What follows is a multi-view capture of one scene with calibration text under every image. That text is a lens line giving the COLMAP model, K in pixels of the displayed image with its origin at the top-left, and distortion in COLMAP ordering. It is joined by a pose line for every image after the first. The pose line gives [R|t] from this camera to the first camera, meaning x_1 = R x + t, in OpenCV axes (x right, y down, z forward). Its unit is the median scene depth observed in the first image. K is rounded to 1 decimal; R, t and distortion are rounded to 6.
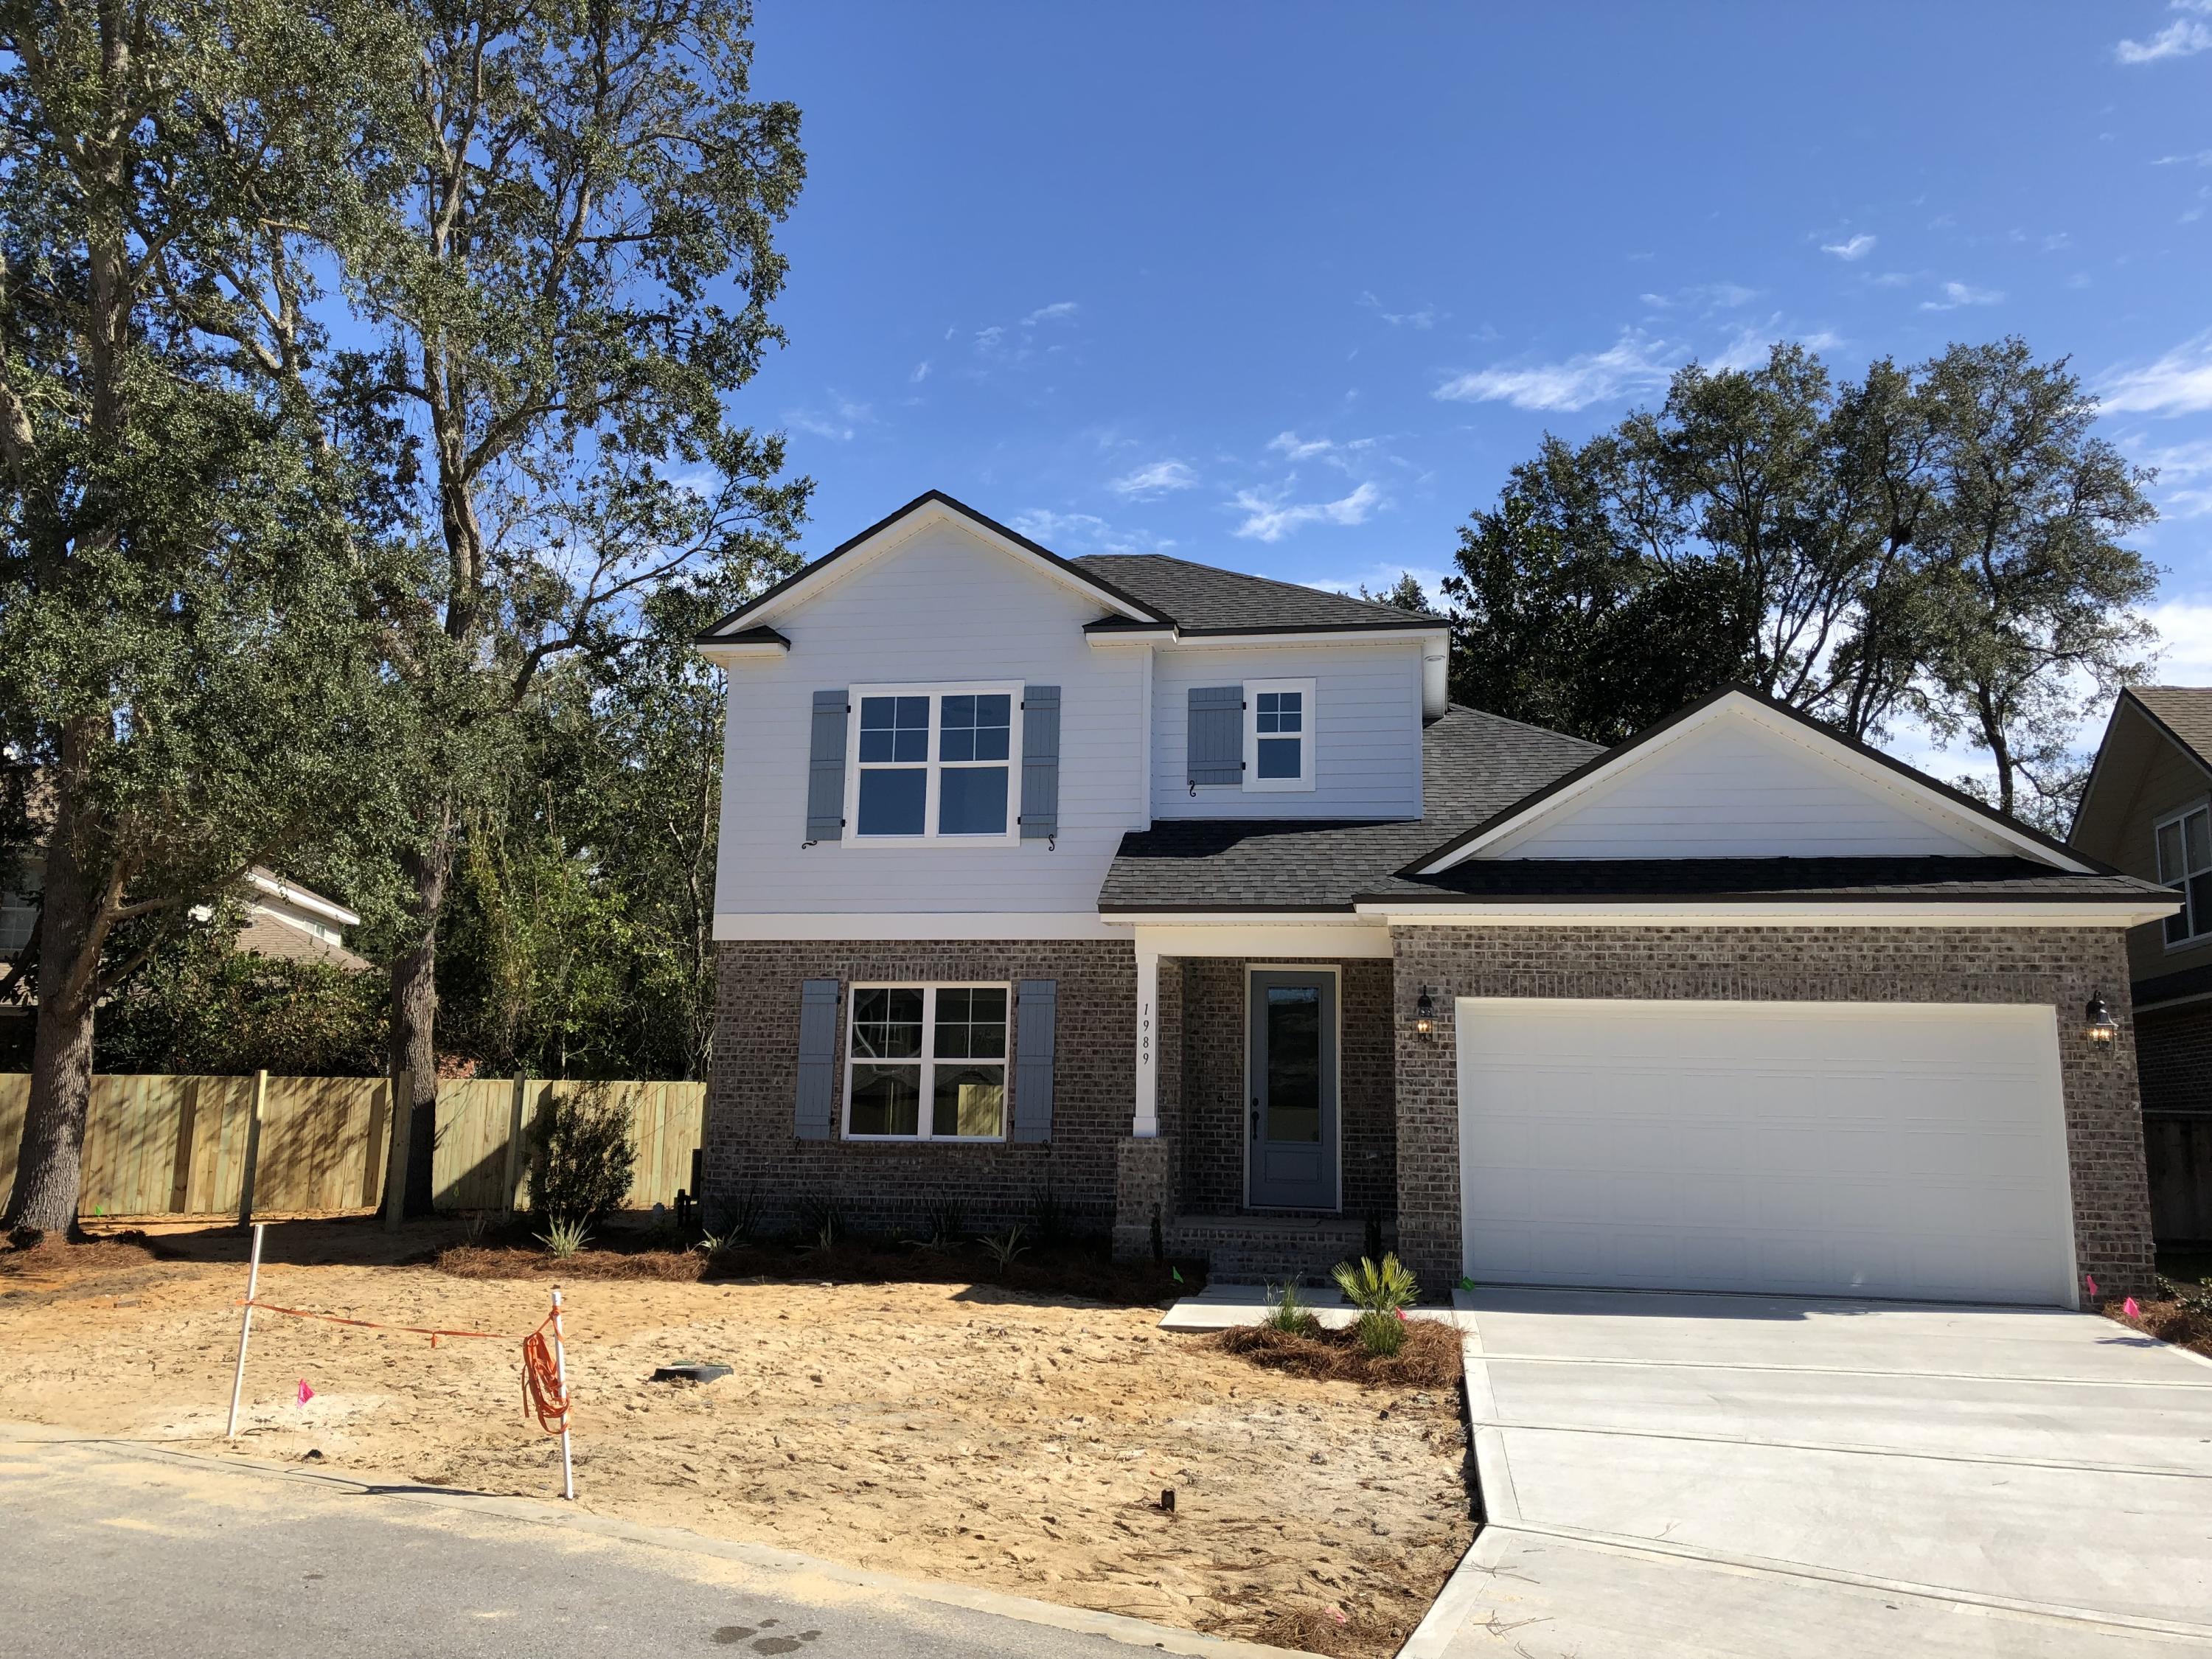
lens RADIAL K [[1800.1, 0, 1107.1], [0, 1800.1, 834.9], [0, 0, 1]] dist [0.090297, -0.193835]
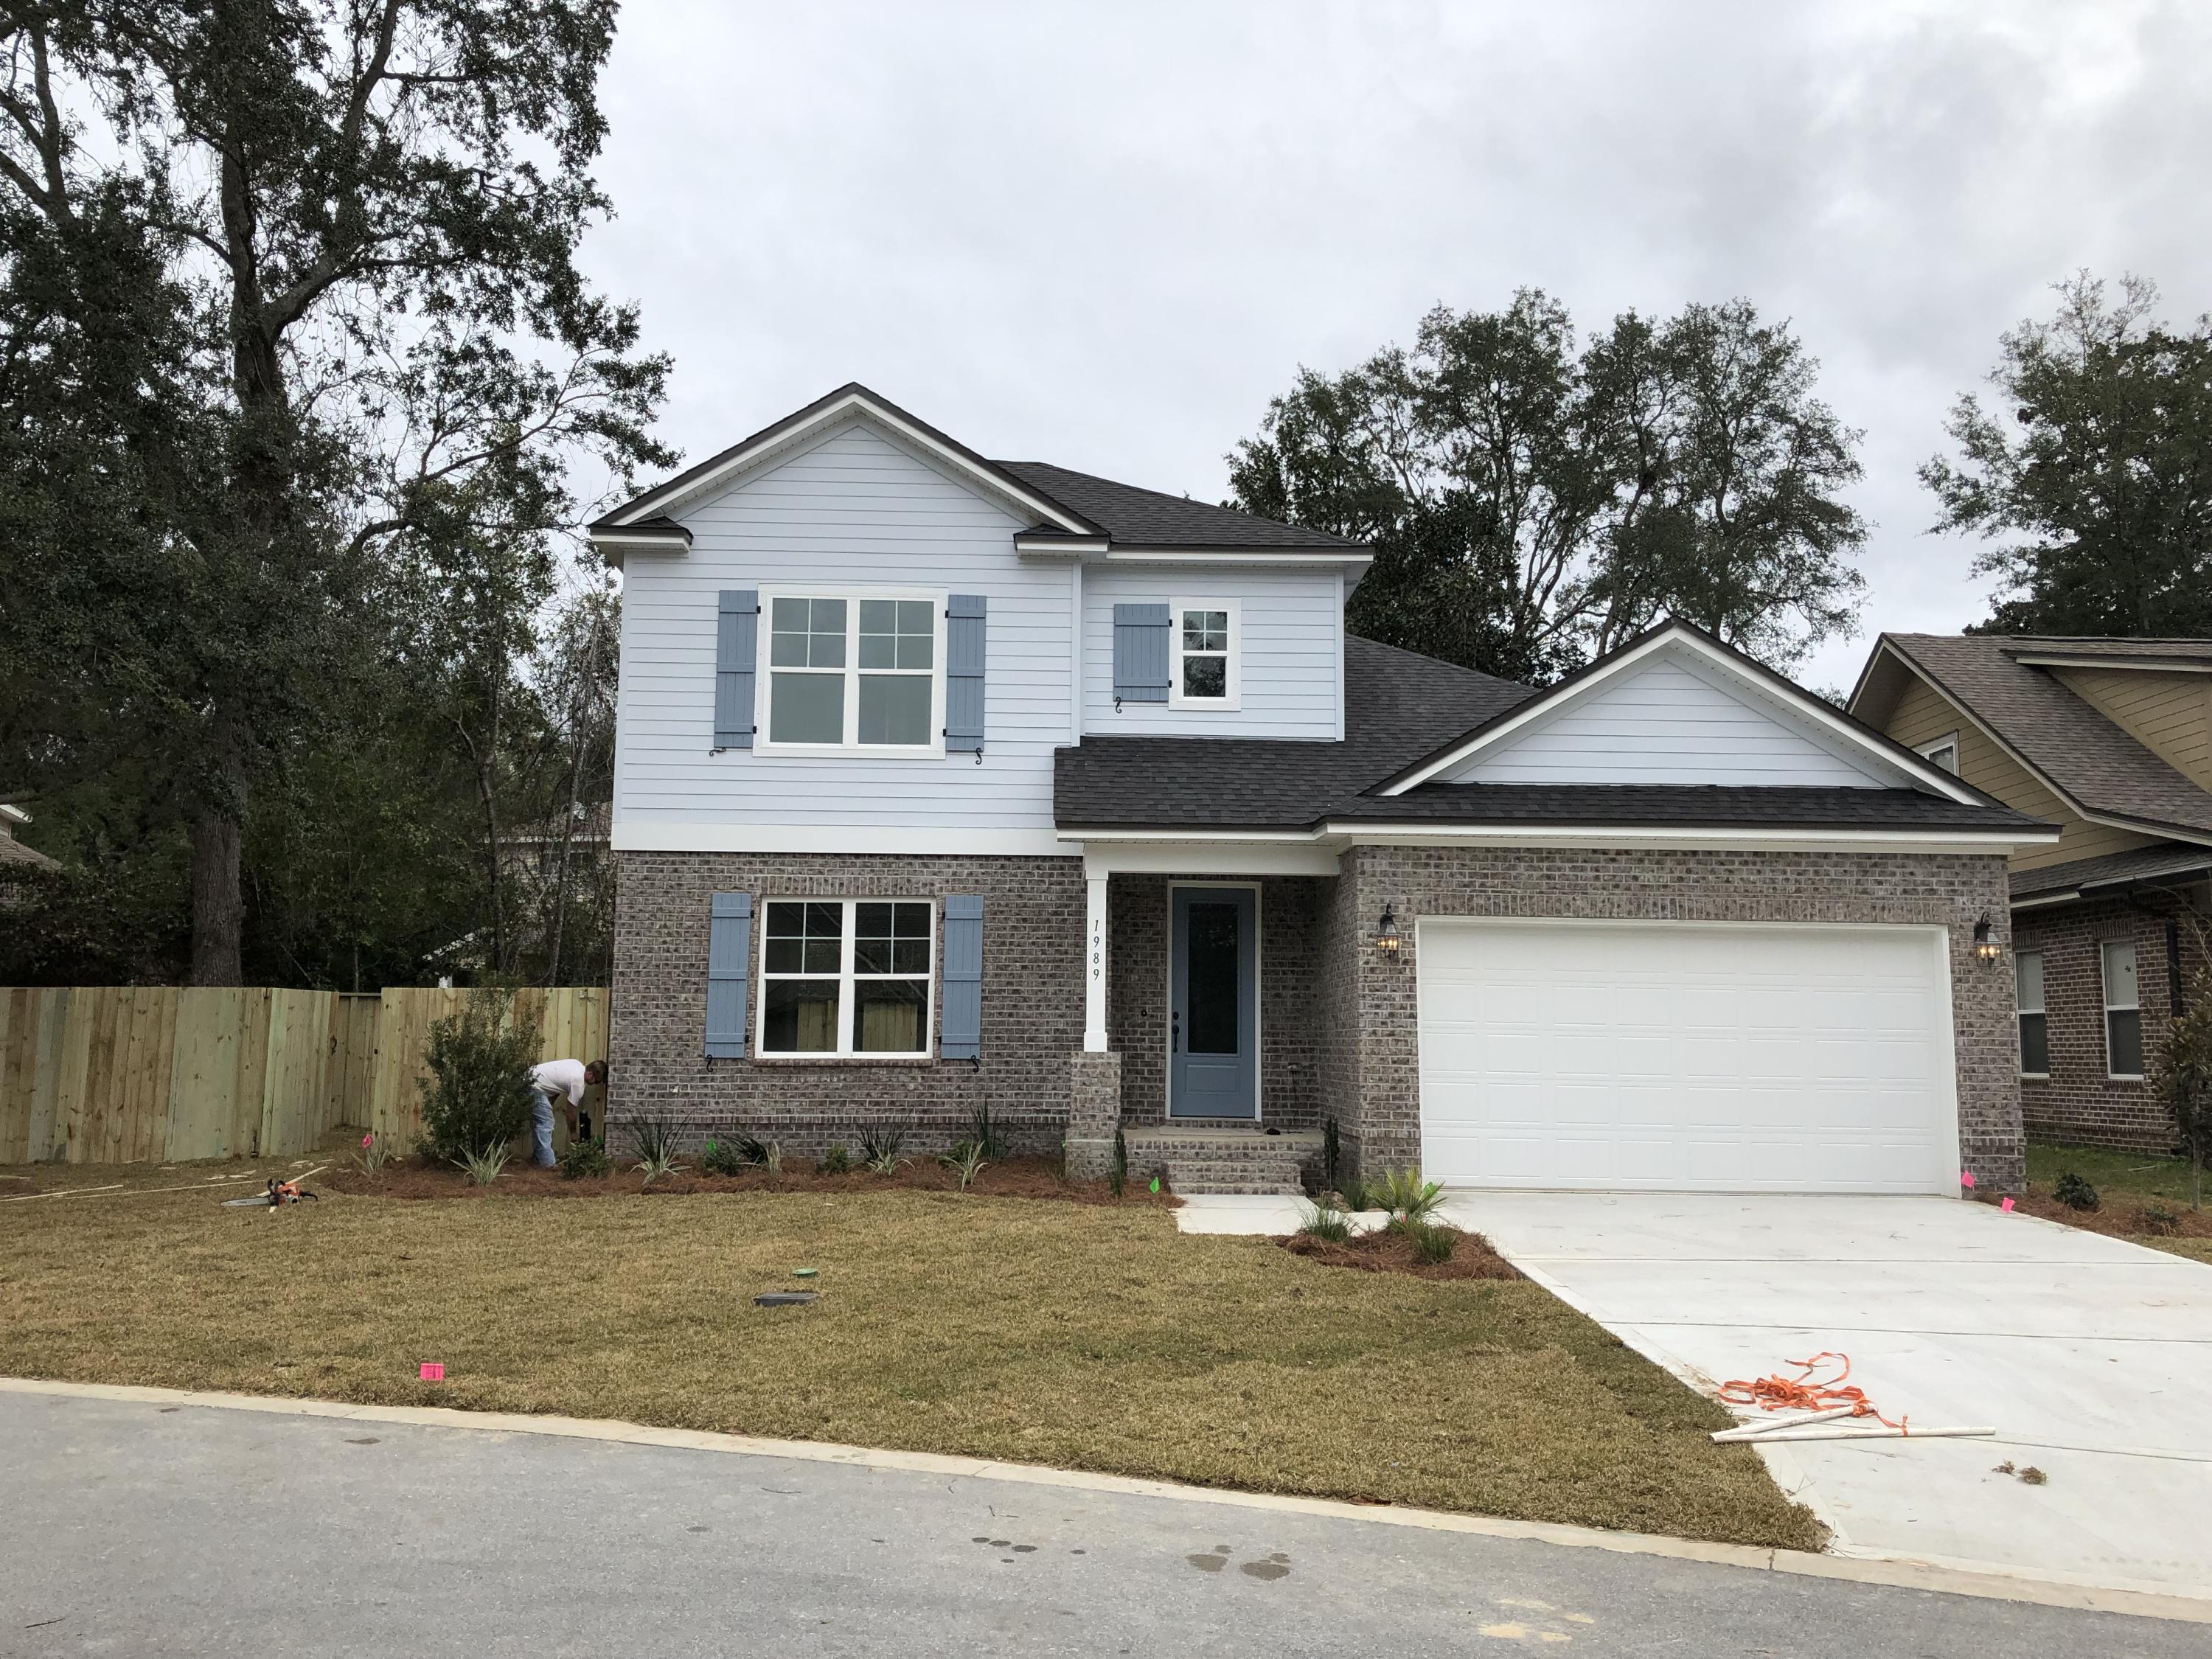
lens RADIAL K [[1800.1, 0, 1107.1], [0, 1800.1, 834.9], [0, 0, 1]] dist [0.090297, -0.193835]
pose [[0.978271, 0.013887, 0.206863, -0.164505], [-0.024366, 0.998541, 0.048195, -0.001333], [-0.205892, -0.052188, 0.977182, 0.023289]]
